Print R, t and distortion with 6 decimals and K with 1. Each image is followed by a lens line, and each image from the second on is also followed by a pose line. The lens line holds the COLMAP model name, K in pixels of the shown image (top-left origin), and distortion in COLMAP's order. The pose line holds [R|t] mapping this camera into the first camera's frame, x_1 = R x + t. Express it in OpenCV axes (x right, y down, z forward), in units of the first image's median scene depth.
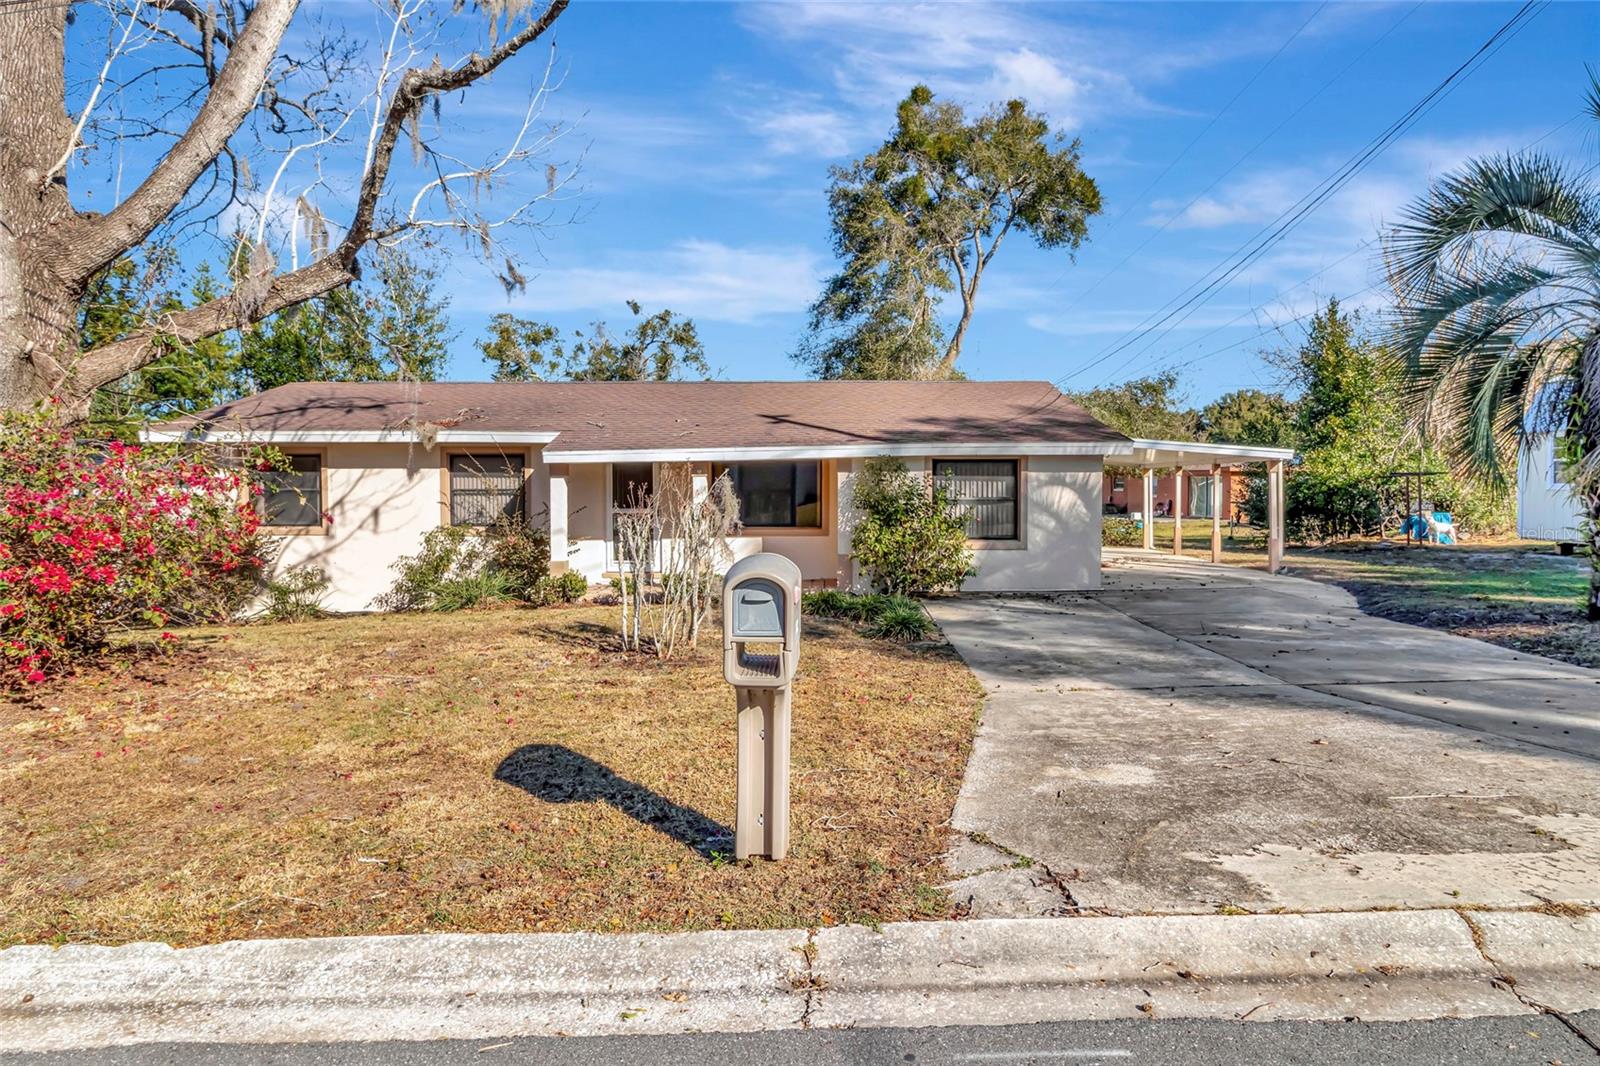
lens RADIAL K [[939.5, 0, 799.7], [0, 939.5, 512.8], [0, 0, 1]] dist [0.000964, -0.000564]
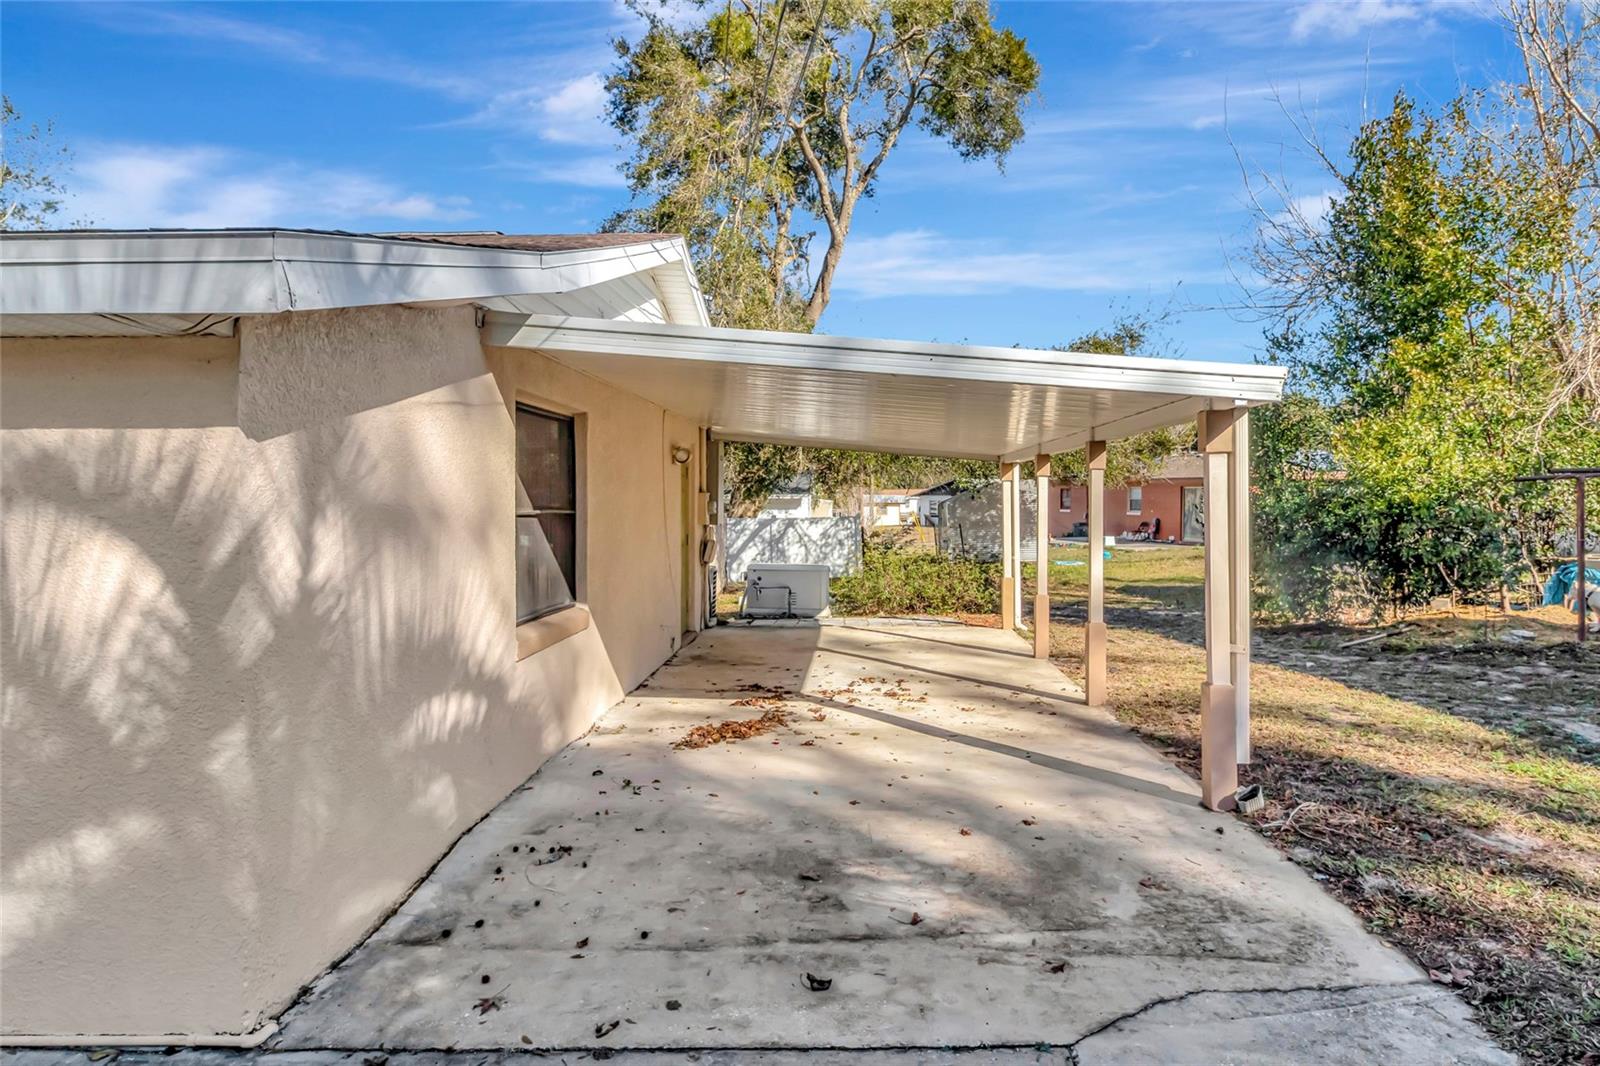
lens RADIAL K [[944.8, 0, 800.0], [0, 944.8, 533.0], [0, 0, 1]] dist [-0.001571, -0.000473]
pose [[0.999456, 0.002997, -0.032837, 0.394652], [-0.002736, 0.999964, 0.008005, -0.020987], [0.032860, -0.007911, 0.999429, 0.719697]]
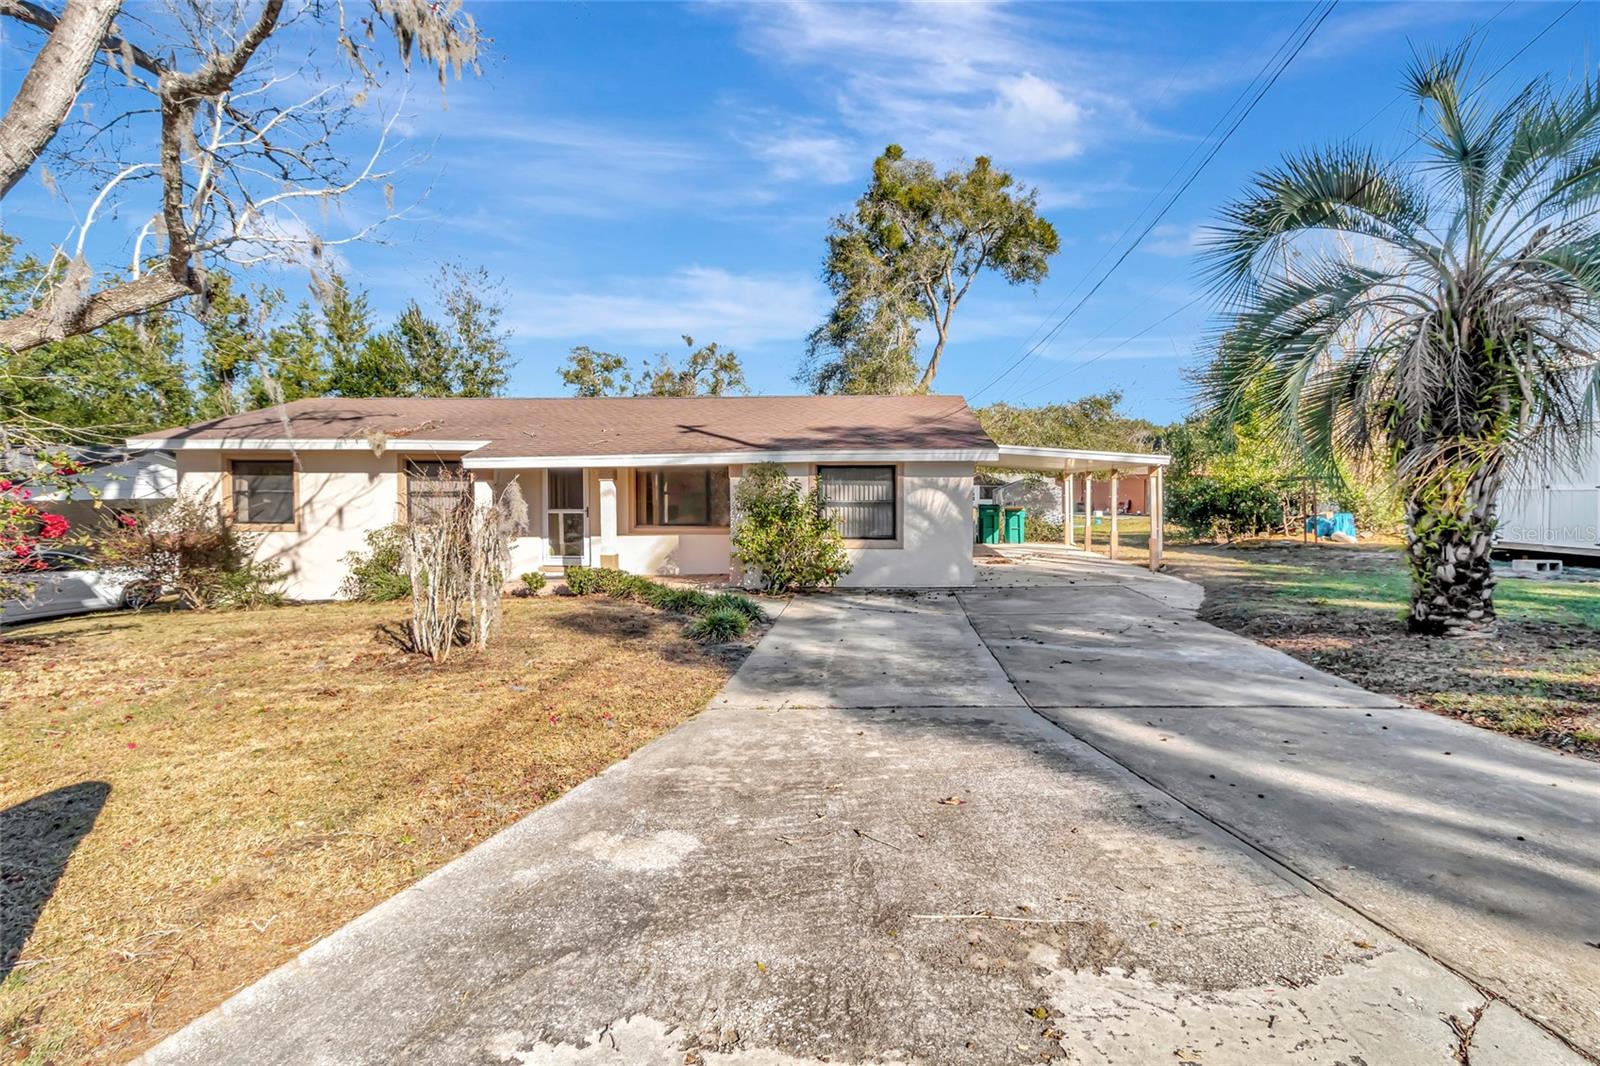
lens RADIAL K [[754.0, 0, 819.5], [0, 754.0, 505.1], [0, 0, 1]] dist [0.029753, 0.000648]
pose [[0.998620, 0.003012, -0.052429, 0.171677], [-0.003244, 0.999985, -0.004349, -0.006015], [0.052415, 0.004513, 0.998615, 0.114976]]
